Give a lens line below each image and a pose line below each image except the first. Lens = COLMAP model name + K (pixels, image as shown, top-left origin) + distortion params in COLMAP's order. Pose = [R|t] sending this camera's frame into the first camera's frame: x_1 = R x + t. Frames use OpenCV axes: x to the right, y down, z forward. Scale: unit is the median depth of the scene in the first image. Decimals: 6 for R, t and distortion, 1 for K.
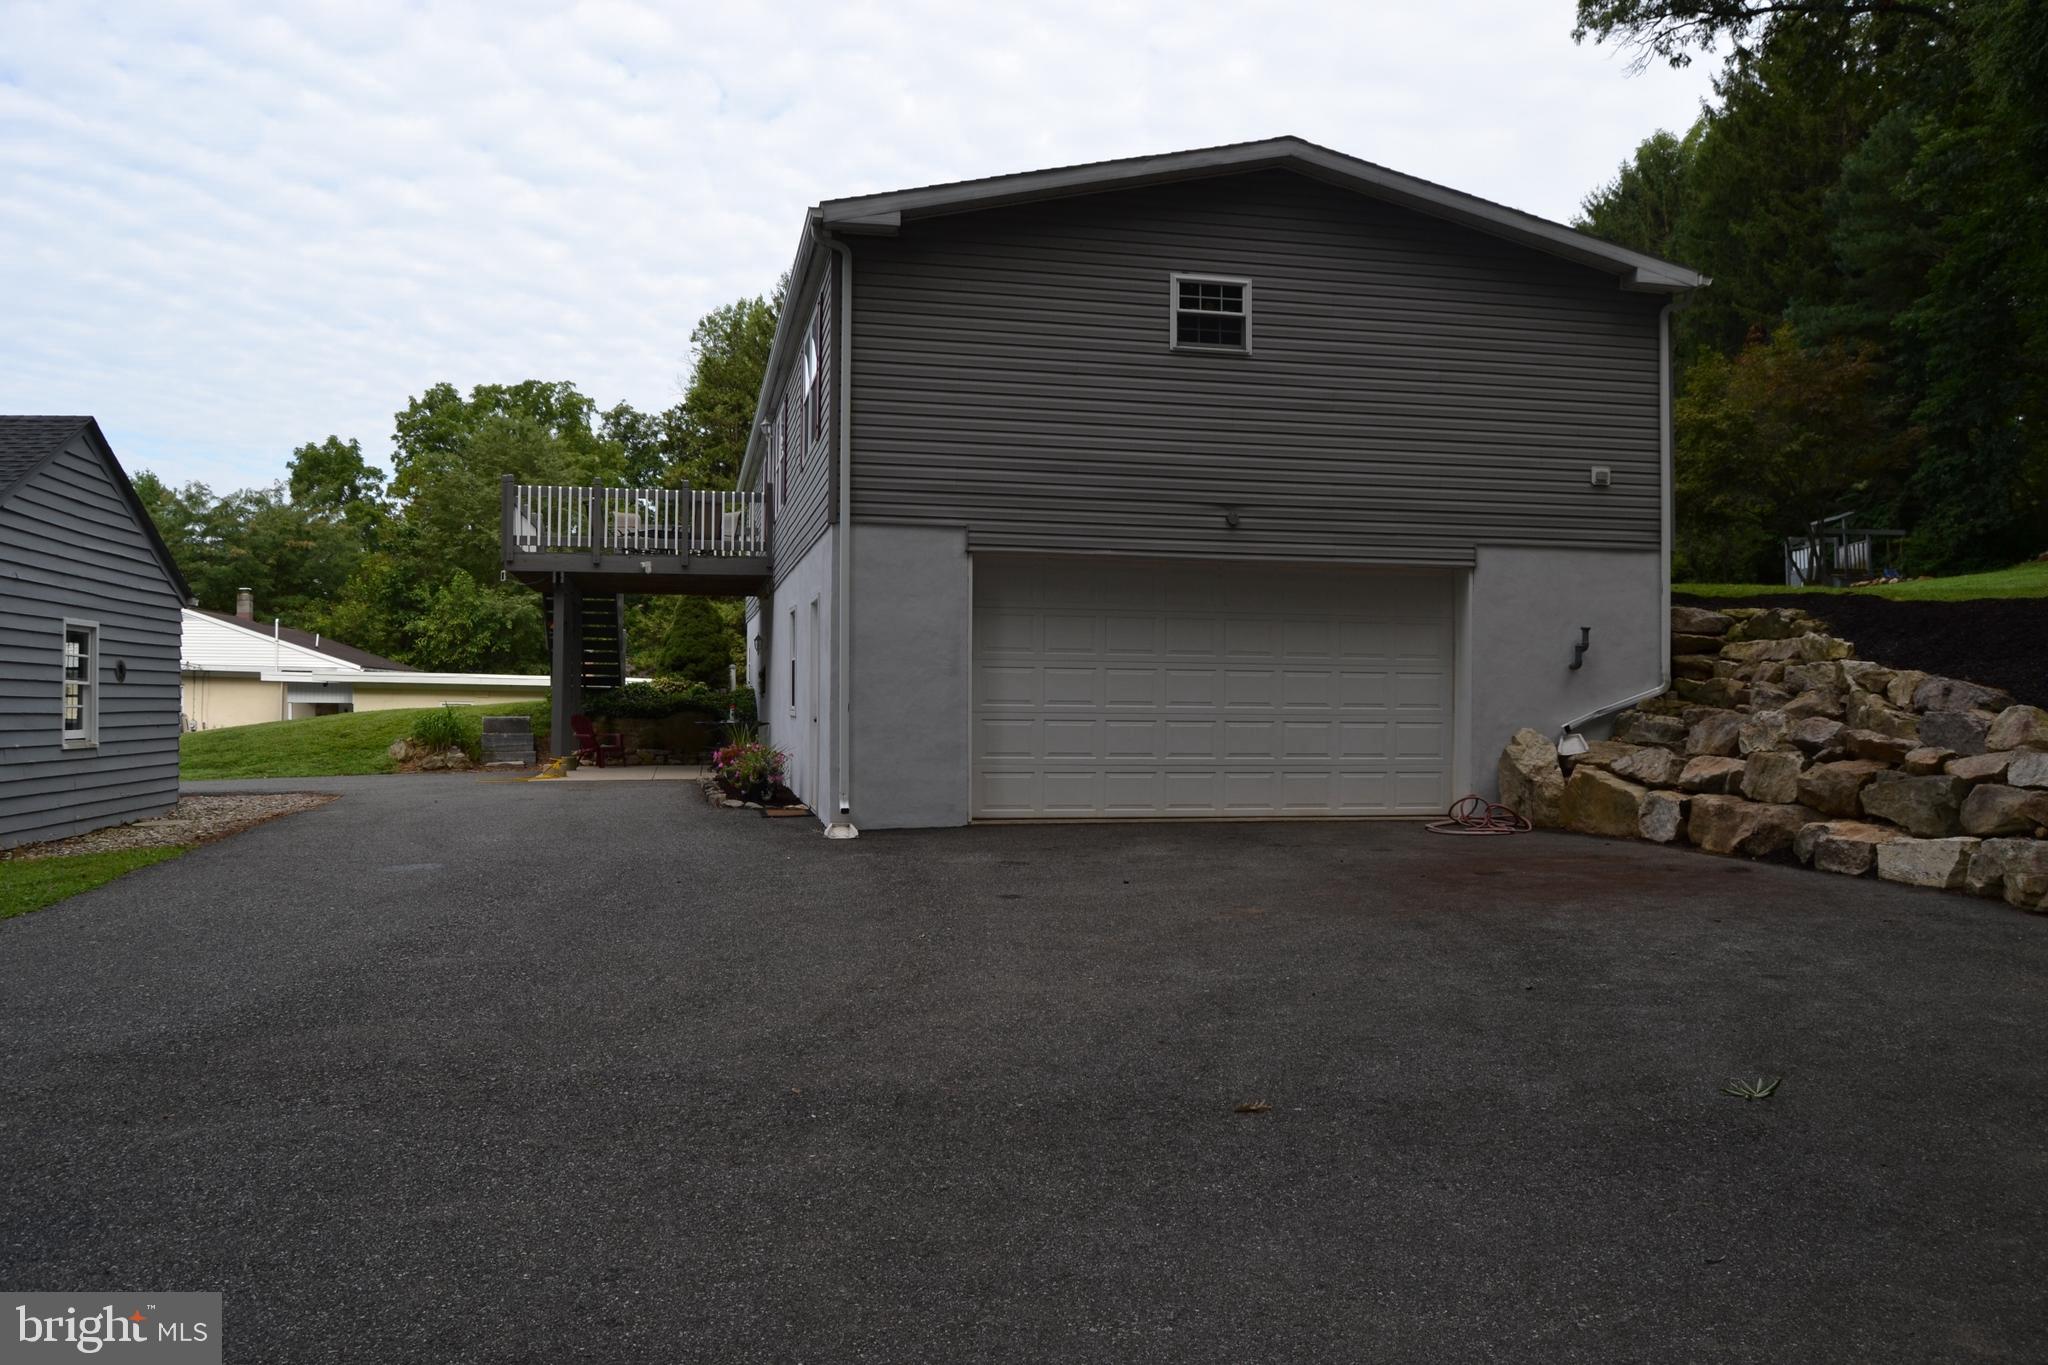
lens RADIAL K [[1635.6, 0, 1027.4], [0, 1635.6, 676.0], [0, 0, 1]] dist [-0.095448, 0.050365]
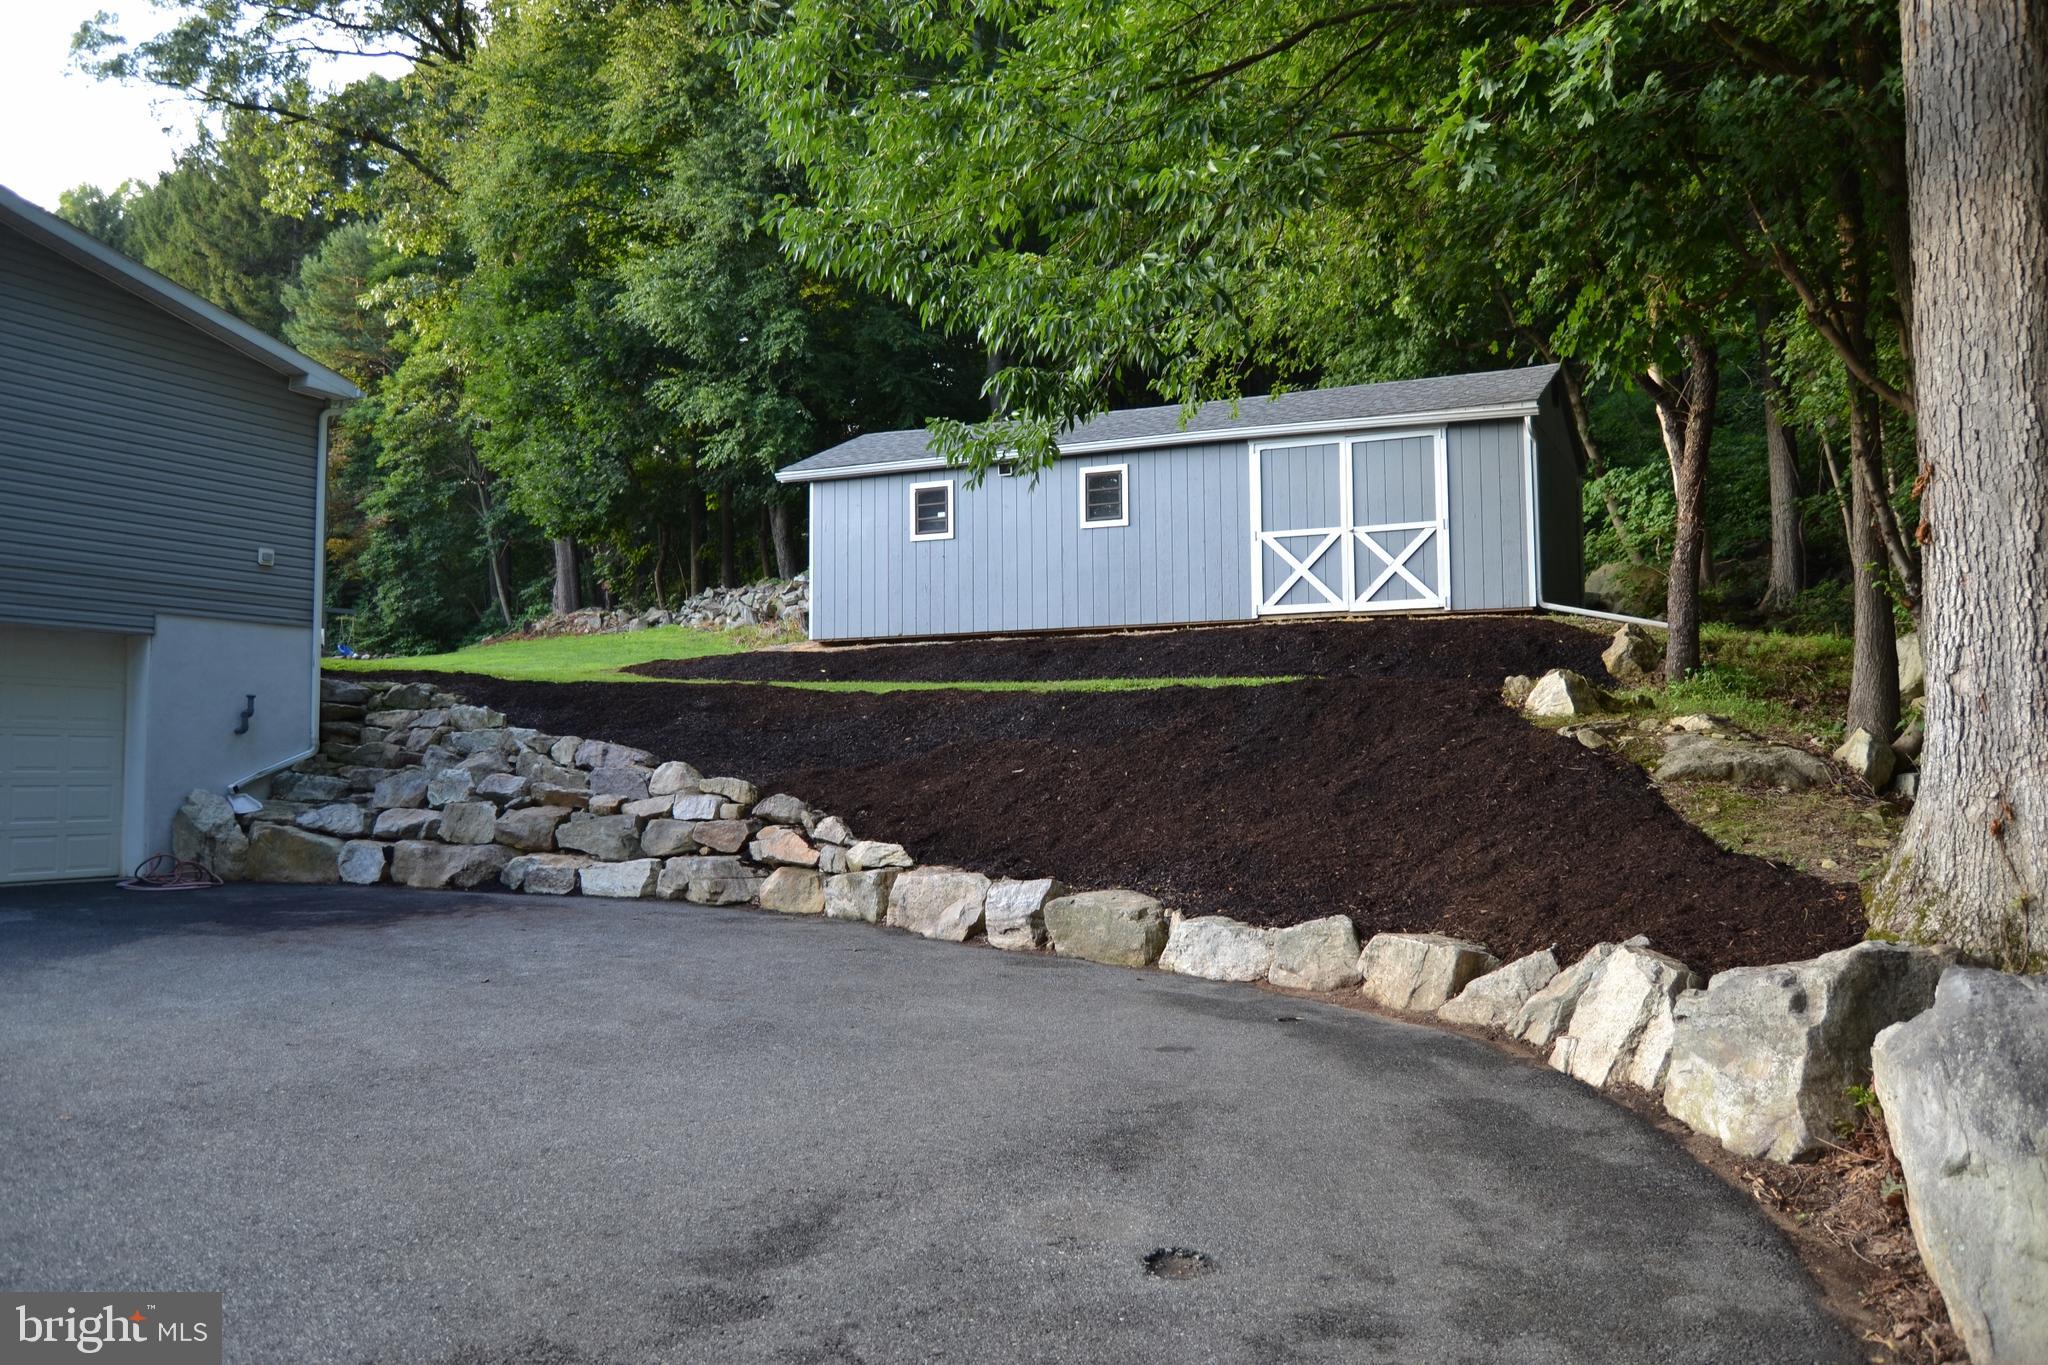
lens RADIAL K [[1635.6, 0, 1027.4], [0, 1635.6, 676.0], [0, 0, 1]] dist [-0.095448, 0.050365]
pose [[0.596033, 0.035875, 0.802158, -0.259689], [-0.001408, 0.999047, -0.043634, 0.004098], [-0.802958, 0.024878, 0.595516, -0.070677]]
